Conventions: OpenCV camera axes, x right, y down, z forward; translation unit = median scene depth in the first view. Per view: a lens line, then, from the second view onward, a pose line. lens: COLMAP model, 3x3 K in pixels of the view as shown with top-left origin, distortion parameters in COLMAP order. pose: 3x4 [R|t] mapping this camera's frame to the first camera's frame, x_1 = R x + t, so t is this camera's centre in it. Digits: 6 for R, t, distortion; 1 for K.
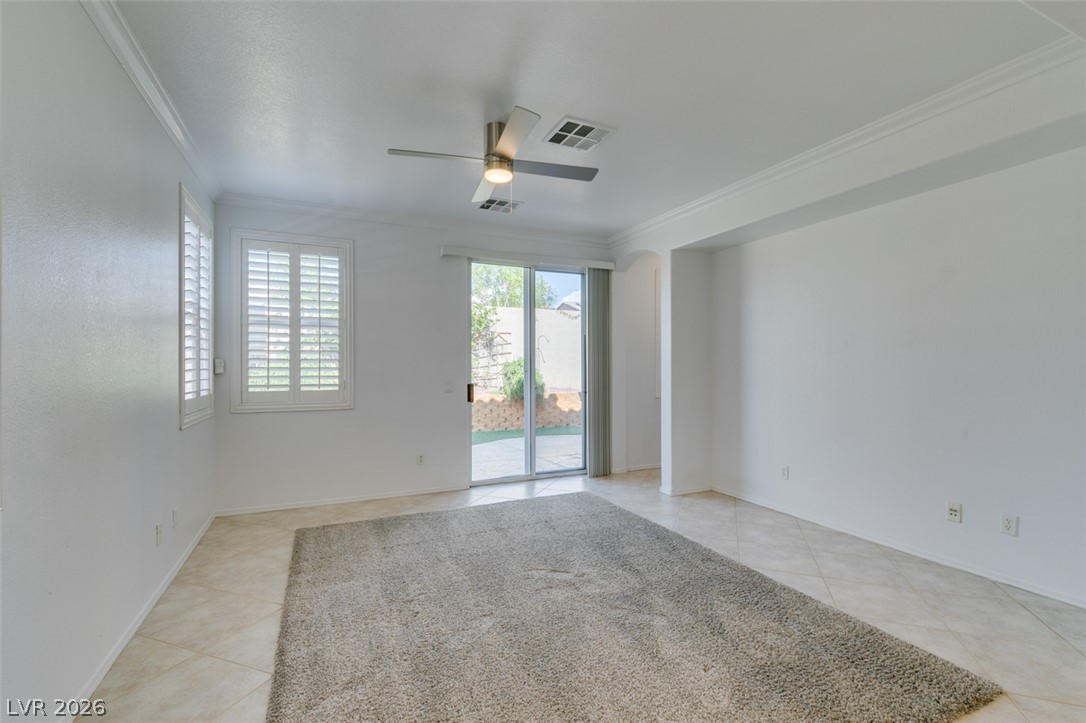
lens RADIAL K [[484.0, 0, 541.2], [0, 484.0, 364.8], [0, 0, 1]] dist [0.003961, -0.000615]
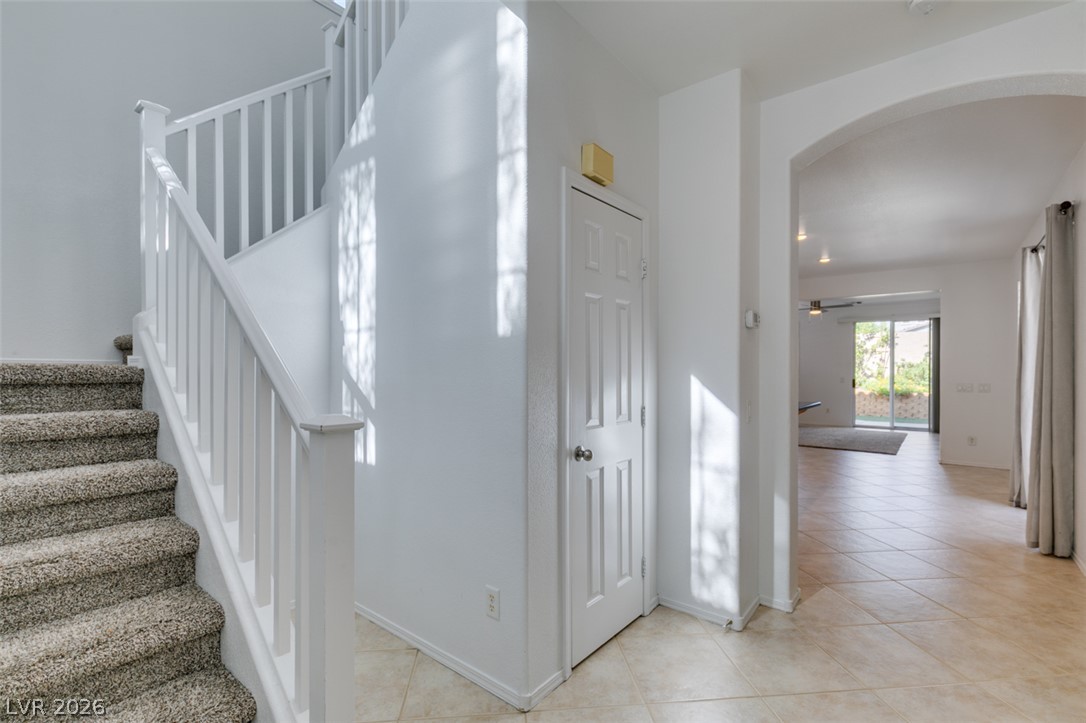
lens RADIAL K [[496.1, 0, 542.6], [0, 496.1, 367.6], [0, 0, 1]] dist [-0.001106, -0.000523]
pose [[0.448287, 0.001933, -0.893887, 1.455858], [-0.003352, 0.999994, 0.000482, -0.010798], [0.893883, 0.002781, 0.448291, -1.494009]]
